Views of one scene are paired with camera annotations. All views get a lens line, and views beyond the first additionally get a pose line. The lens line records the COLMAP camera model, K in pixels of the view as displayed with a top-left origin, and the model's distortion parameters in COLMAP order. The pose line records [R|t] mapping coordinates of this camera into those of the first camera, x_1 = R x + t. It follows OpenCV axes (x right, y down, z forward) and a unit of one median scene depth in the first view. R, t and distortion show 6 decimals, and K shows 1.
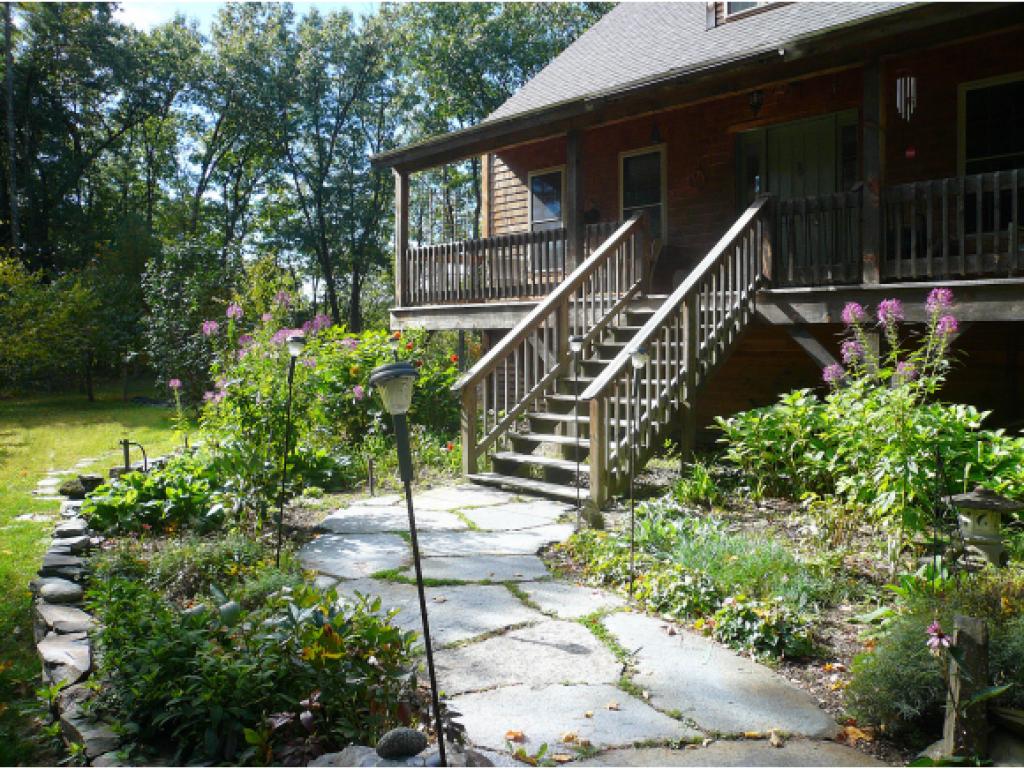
lens RADIAL K [[859.0, 0, 511.7], [0, 859.0, 382.9], [0, 0, 1]] dist [-0.074923, 0.035605]
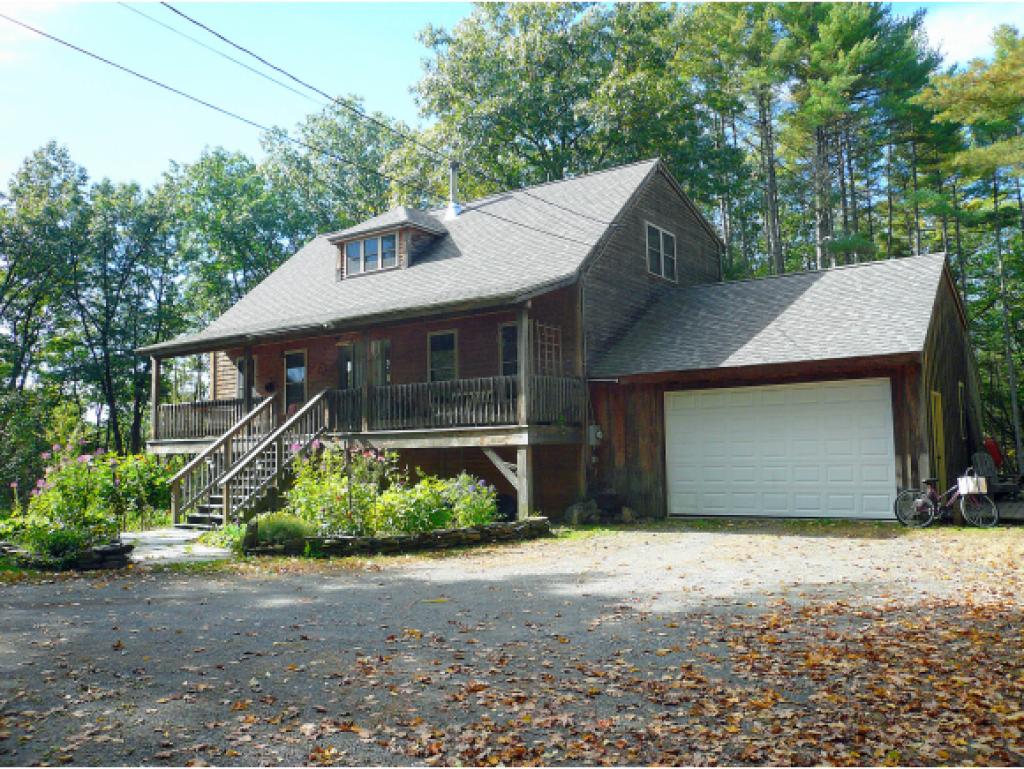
lens RADIAL K [[859.0, 0, 513.7], [0, 859.0, 385.7], [0, 0, 1]] dist [-0.074923, 0.035605]
pose [[0.973328, 0.004051, 0.229381, 0.158477], [0.026724, 0.991035, -0.130902, 0.037722], [-0.227855, 0.133540, 0.964494, -0.694341]]
